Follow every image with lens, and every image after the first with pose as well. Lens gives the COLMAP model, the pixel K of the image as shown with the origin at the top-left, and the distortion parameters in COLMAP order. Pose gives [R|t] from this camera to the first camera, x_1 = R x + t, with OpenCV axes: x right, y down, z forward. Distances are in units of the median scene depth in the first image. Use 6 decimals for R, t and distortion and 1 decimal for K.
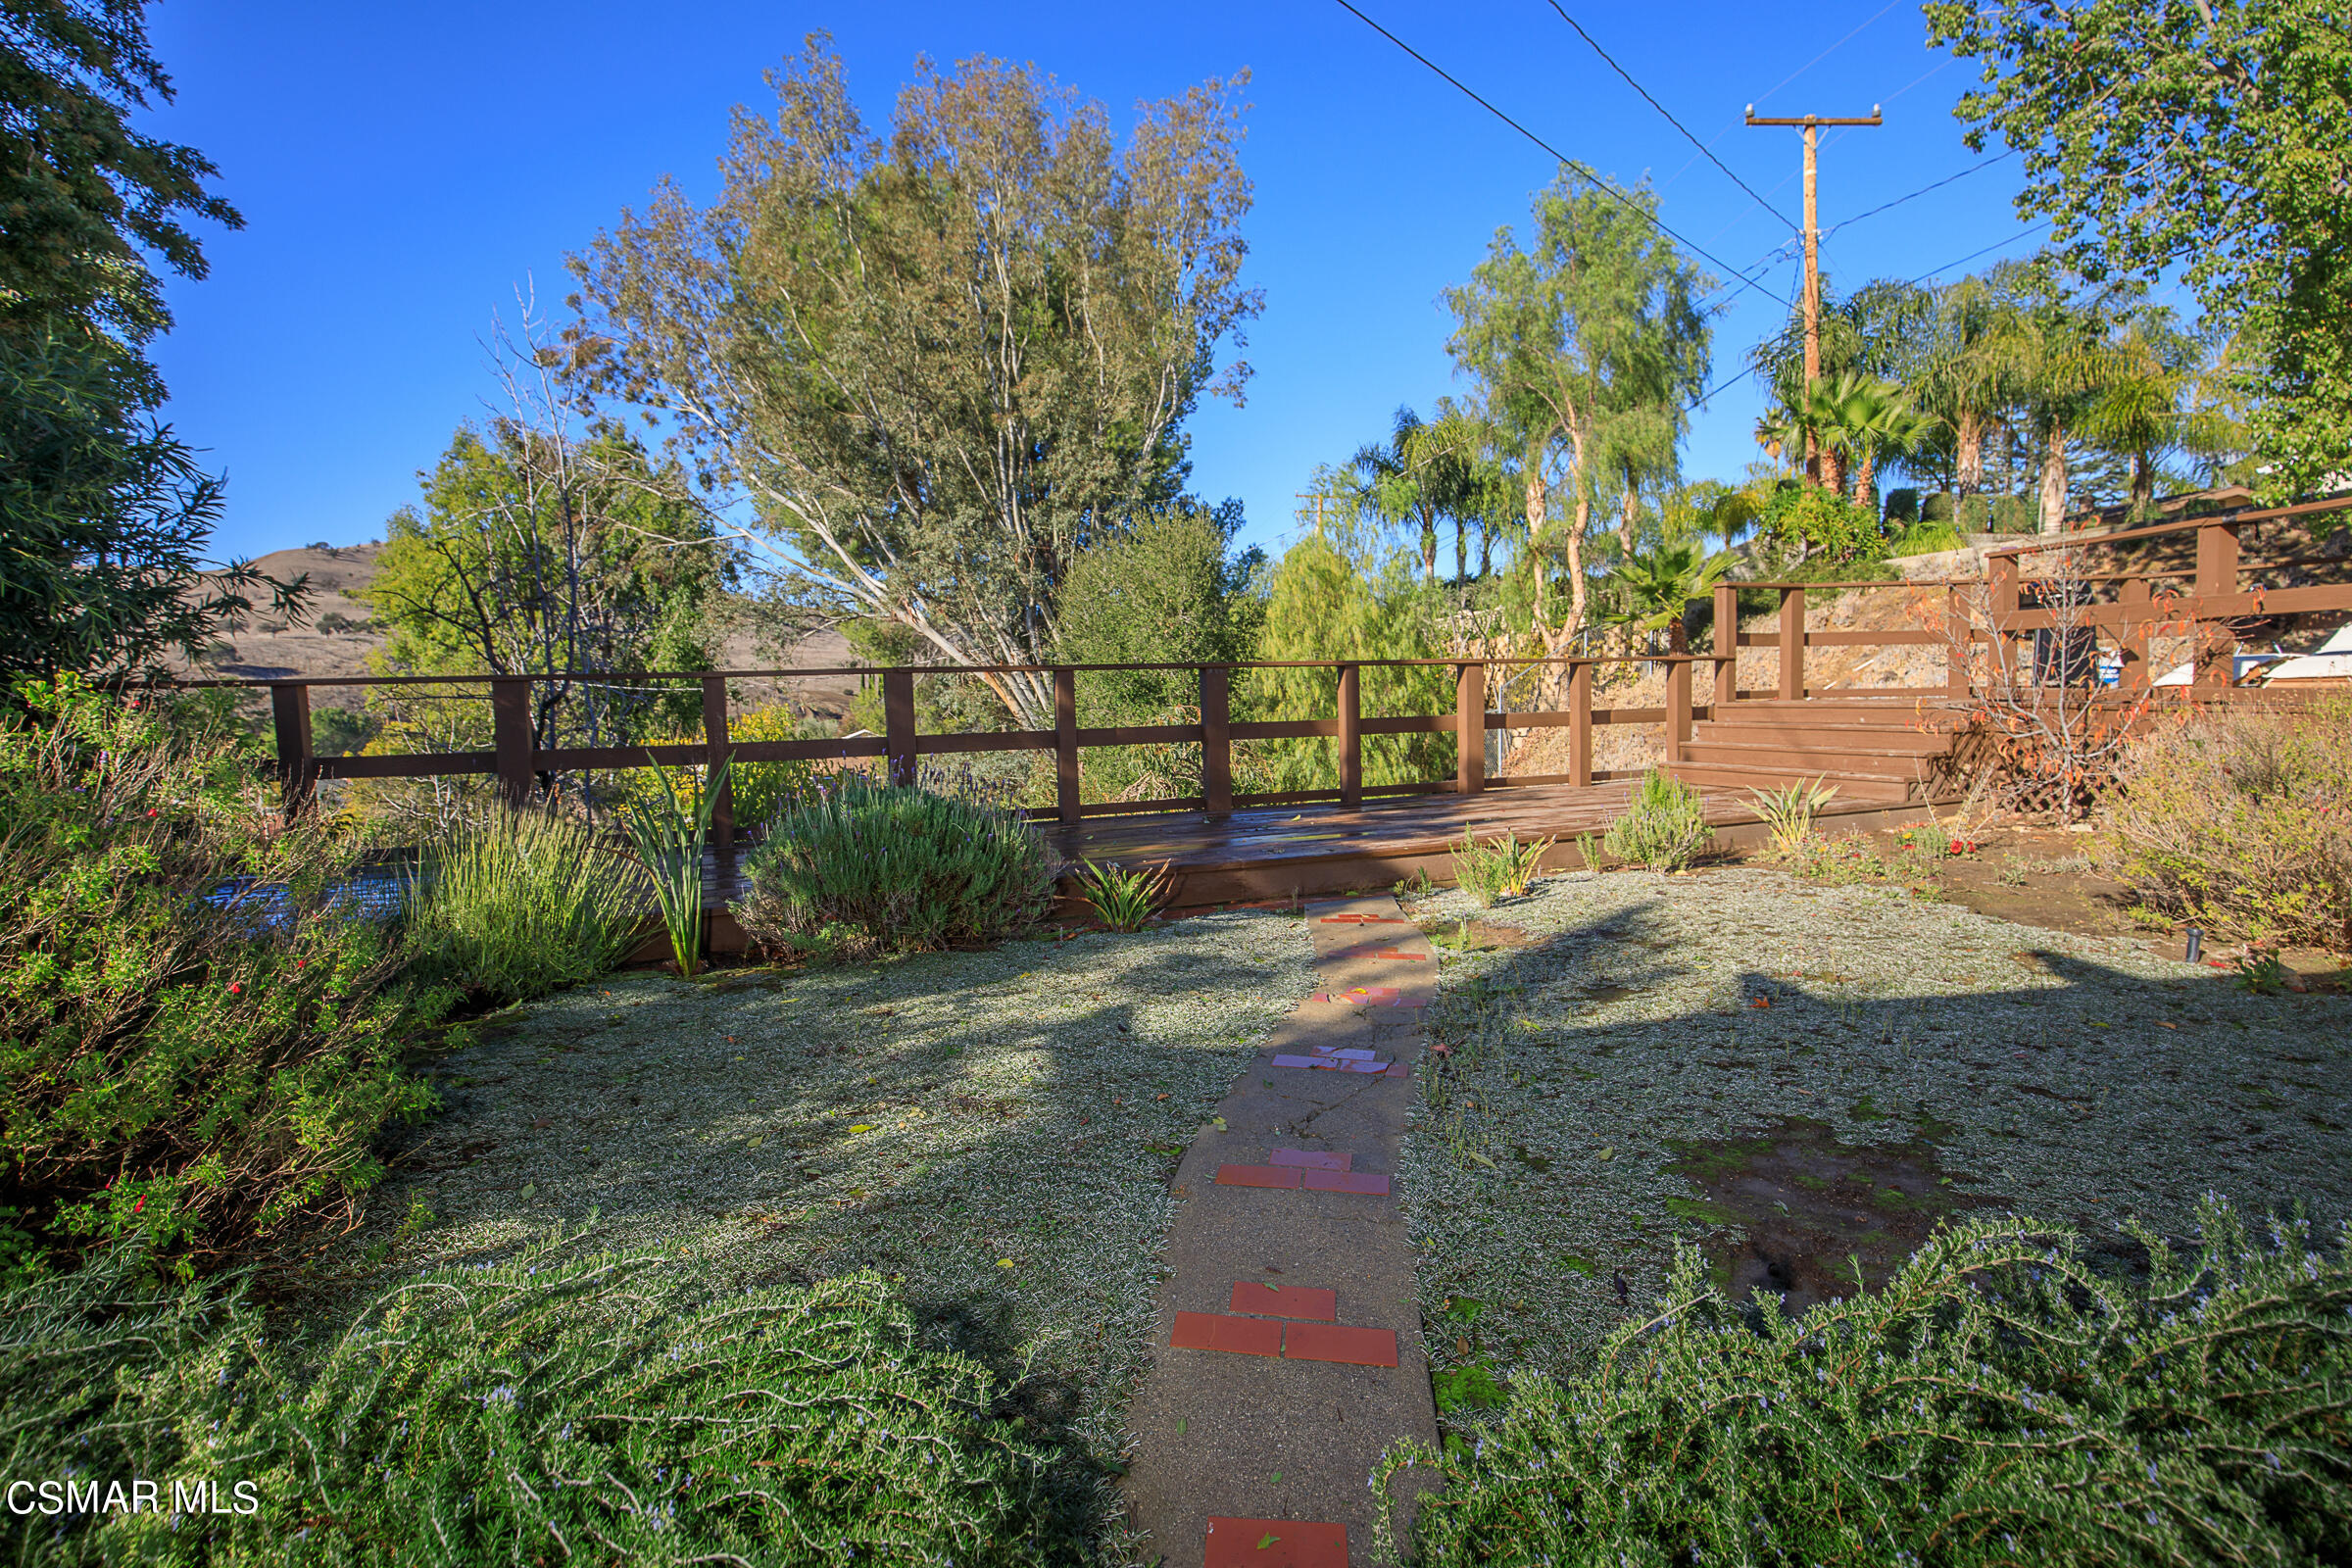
lens RADIAL K [[1071.3, 0, 1165.1], [0, 1071.3, 785.4], [0, 0, 1]] dist [-0.050810, 0.012941]
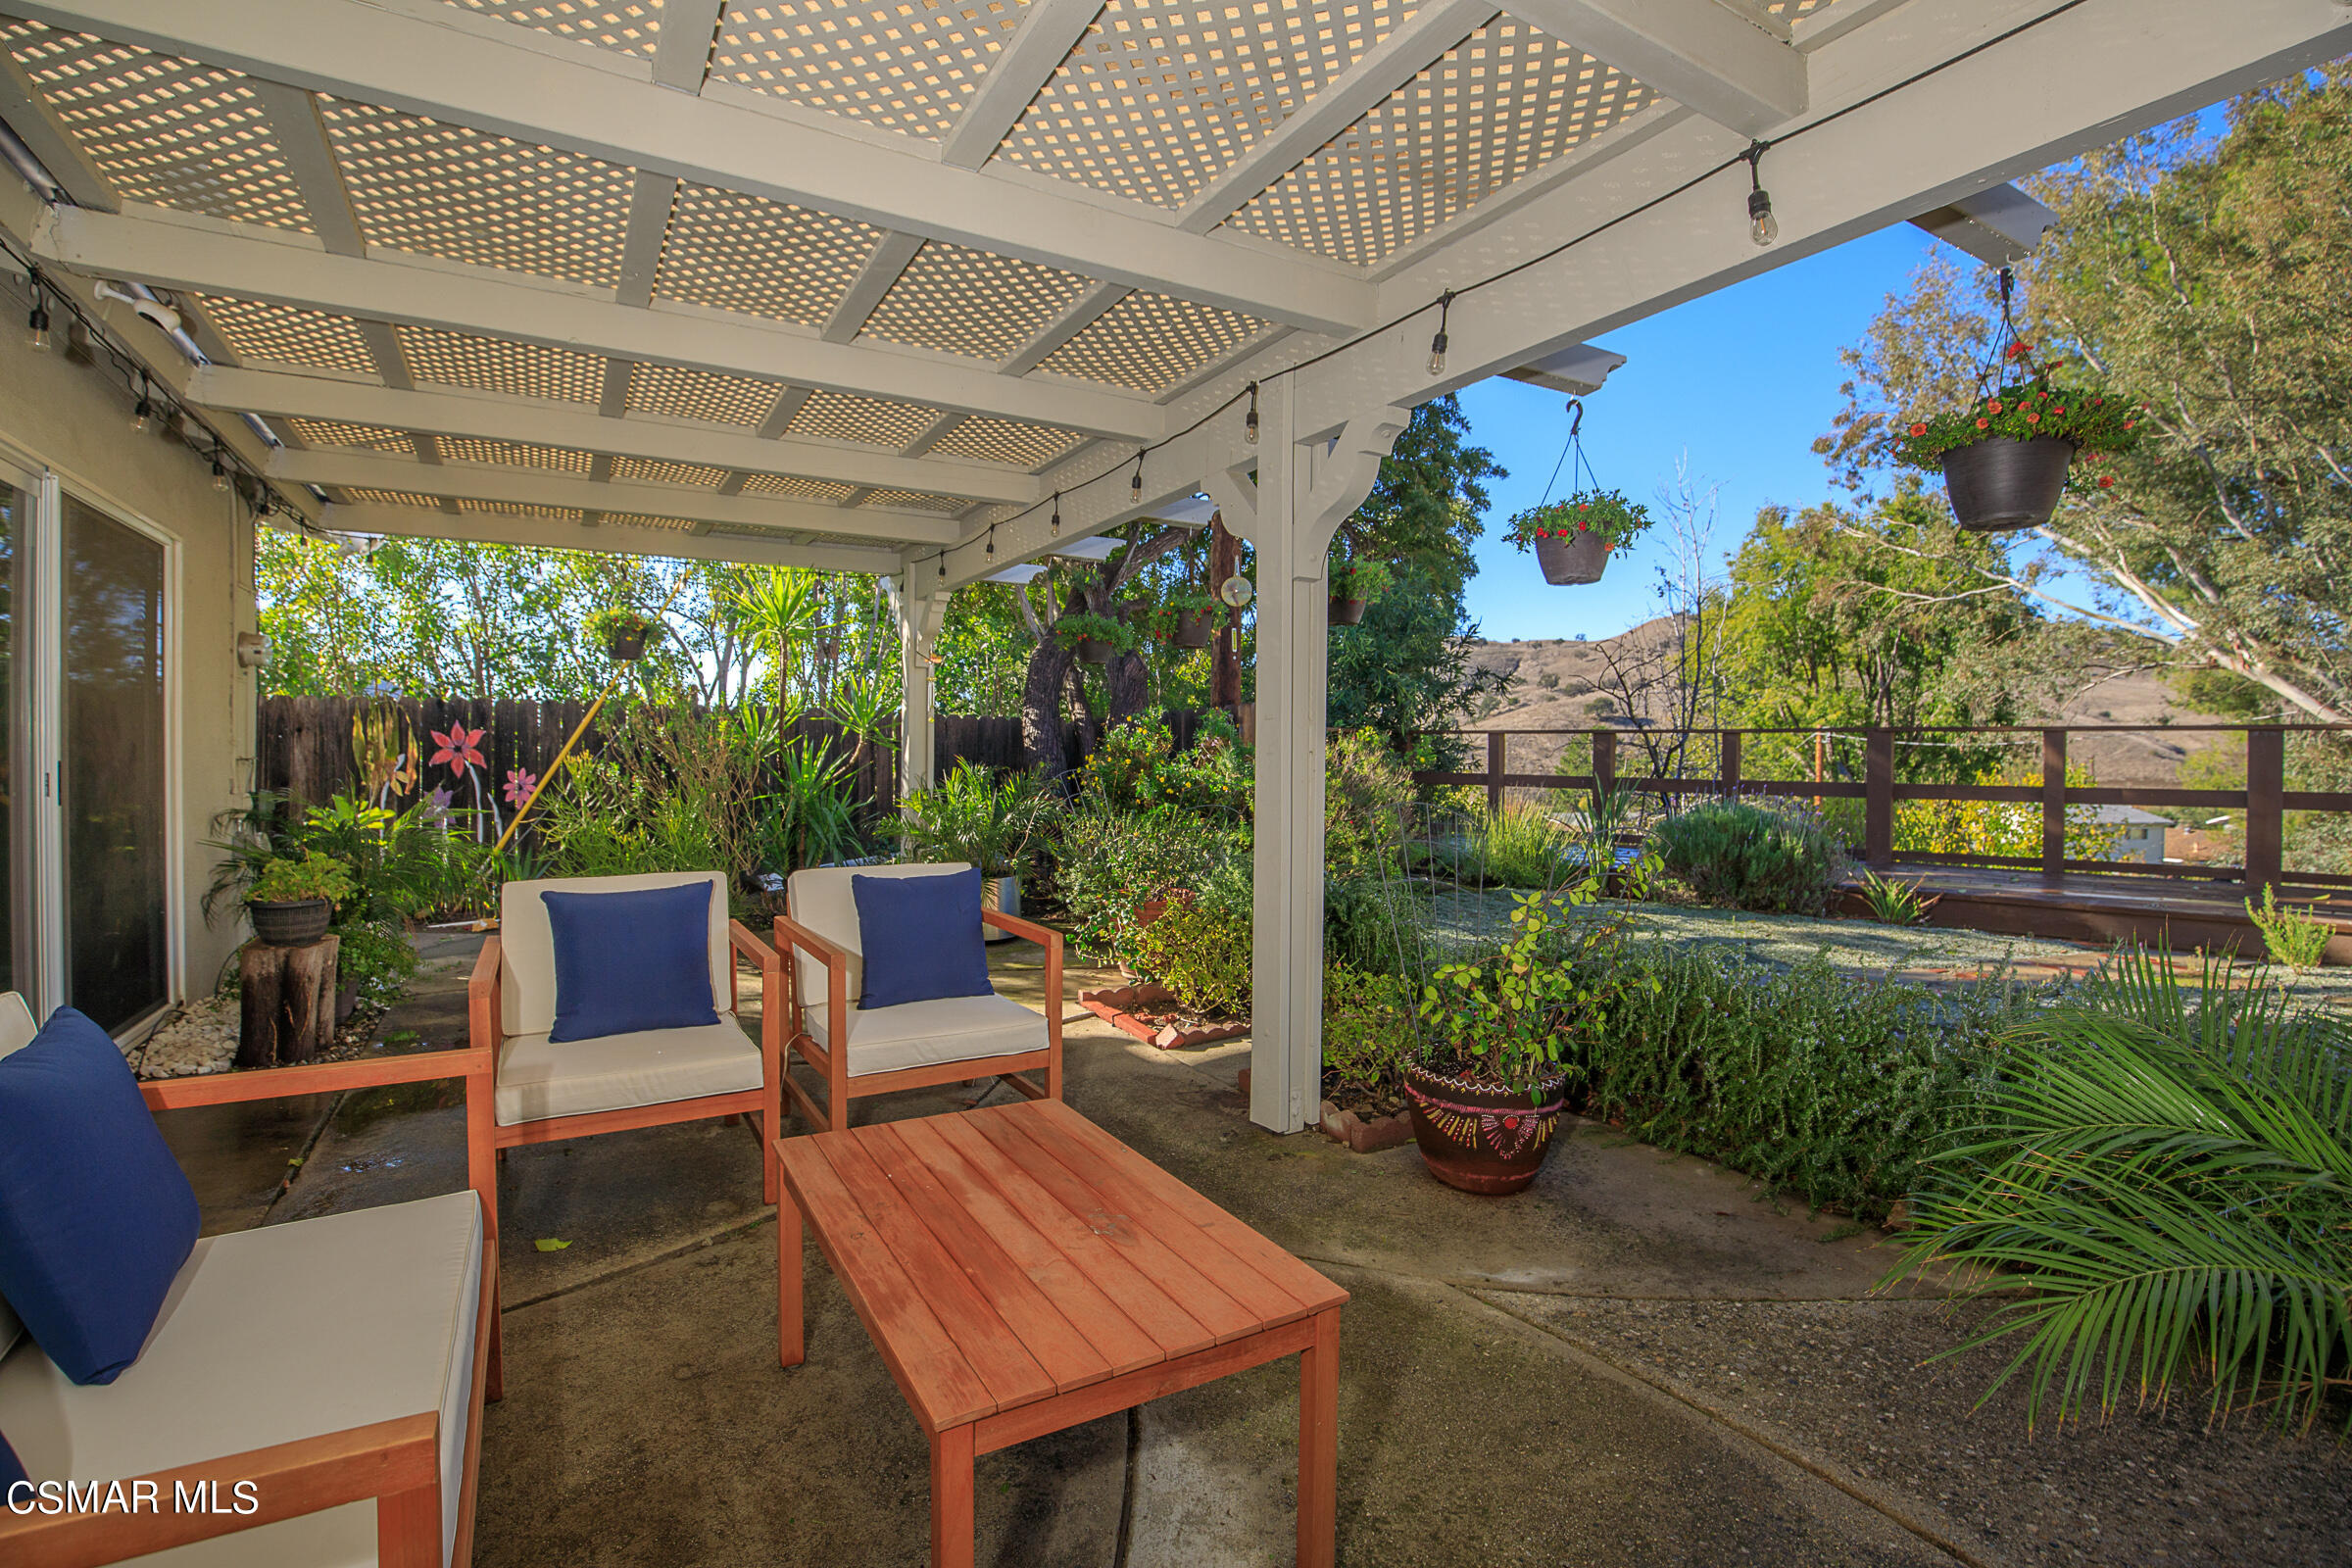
lens RADIAL K [[1050.1, 0, 1173.7], [0, 1050.1, 765.2], [0, 0, 1]] dist [0.000679, -0.000228]
pose [[0.428856, 0.038399, -0.902557, 0.148908], [-0.099464, 0.995029, -0.004928, 0.006078], [0.897881, 0.091886, 0.430543, -0.074630]]
